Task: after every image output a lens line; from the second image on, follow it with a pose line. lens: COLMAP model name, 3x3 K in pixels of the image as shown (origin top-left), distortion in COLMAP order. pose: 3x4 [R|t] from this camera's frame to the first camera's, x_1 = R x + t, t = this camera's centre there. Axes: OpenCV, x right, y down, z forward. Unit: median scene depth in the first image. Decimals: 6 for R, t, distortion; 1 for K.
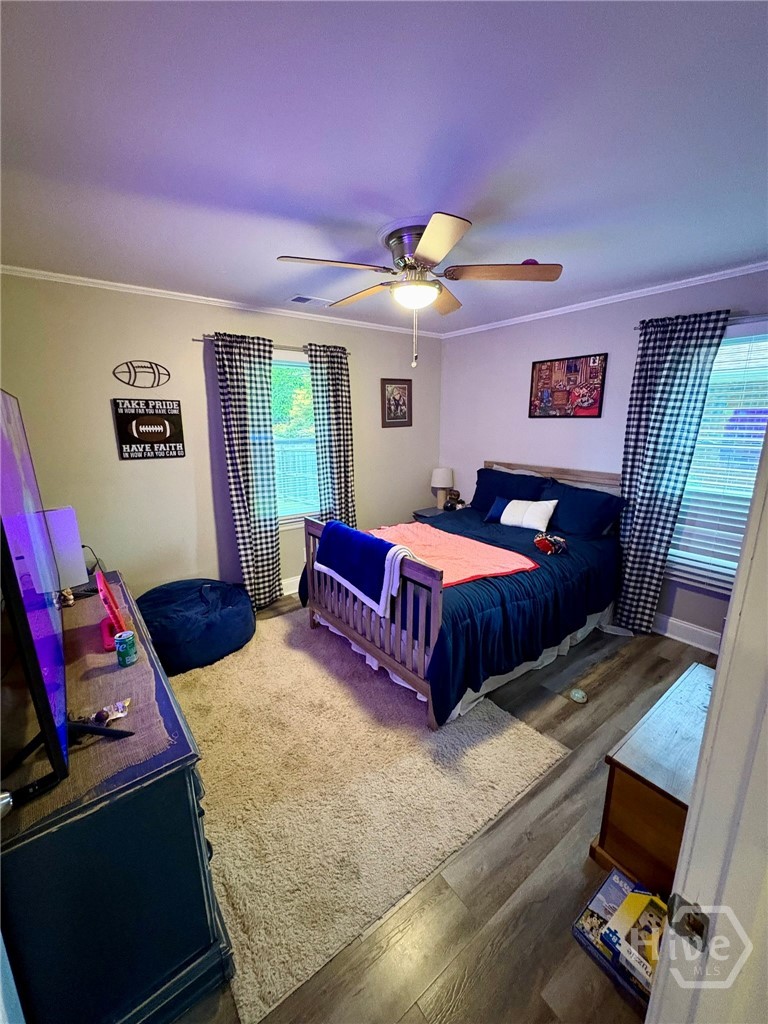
lens RADIAL K [[408.4, 0, 384.0], [0, 408.4, 512.0], [0, 0, 1]] dist [0.000015, 0.000403]
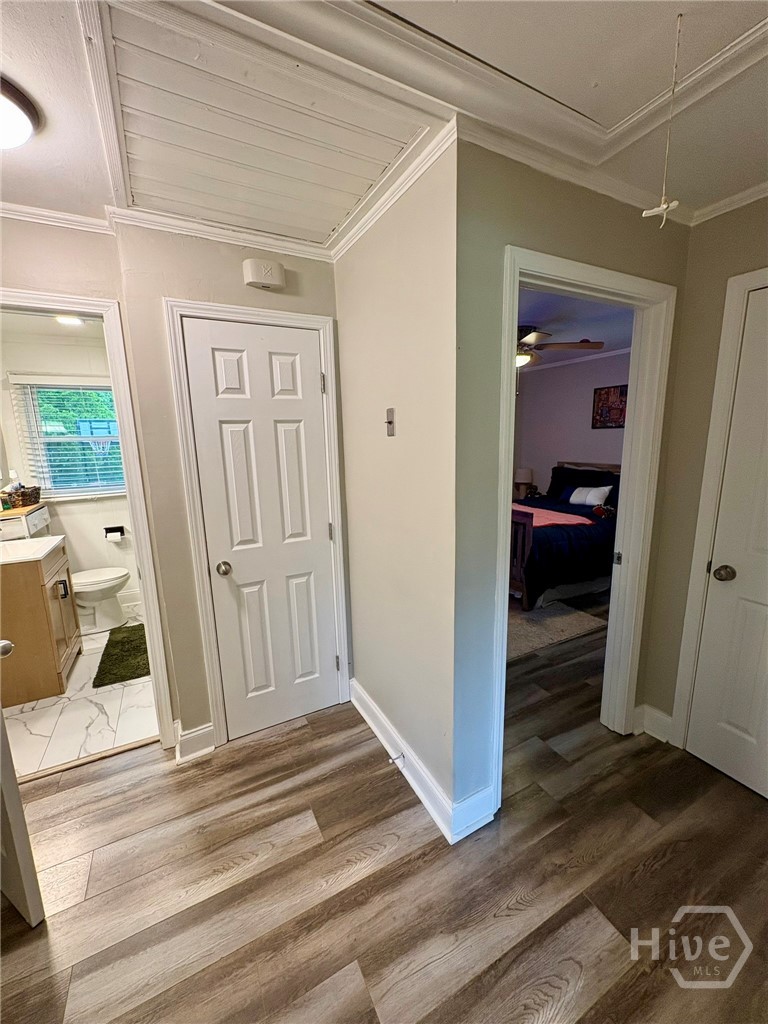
lens RADIAL K [[399.8, 0, 384.0], [0, 399.8, 512.0], [0, 0, 1]] dist [-0.001332, -0.000048]
pose [[0.986056, 0.011750, -0.165996, -0.121739], [-0.018008, 0.999181, -0.036240, 0.124570], [0.165434, 0.038724, 0.985460, -0.482286]]
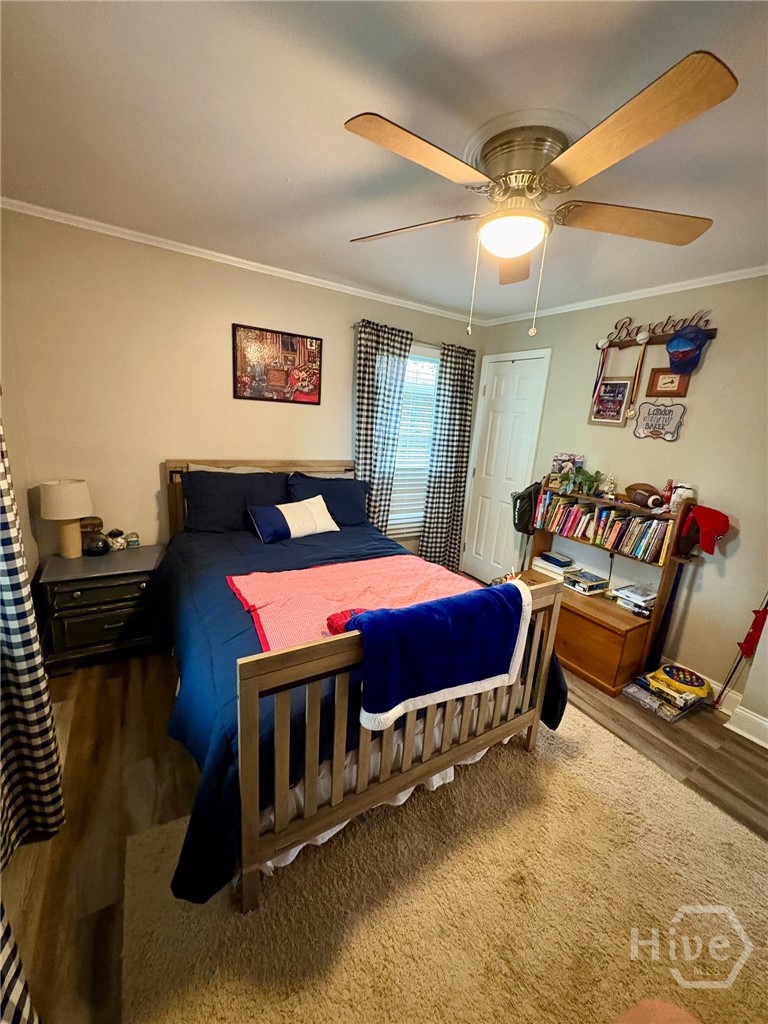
lens RADIAL K [[408.4, 0, 384.0], [0, 408.4, 512.0], [0, 0, 1]] dist [0.000015, 0.000403]
pose [[0.097115, -0.219947, 0.970666, -0.457640], [0.152450, 0.967054, 0.203876, -0.155969], [-0.983528, 0.128179, 0.127446, 0.741359]]
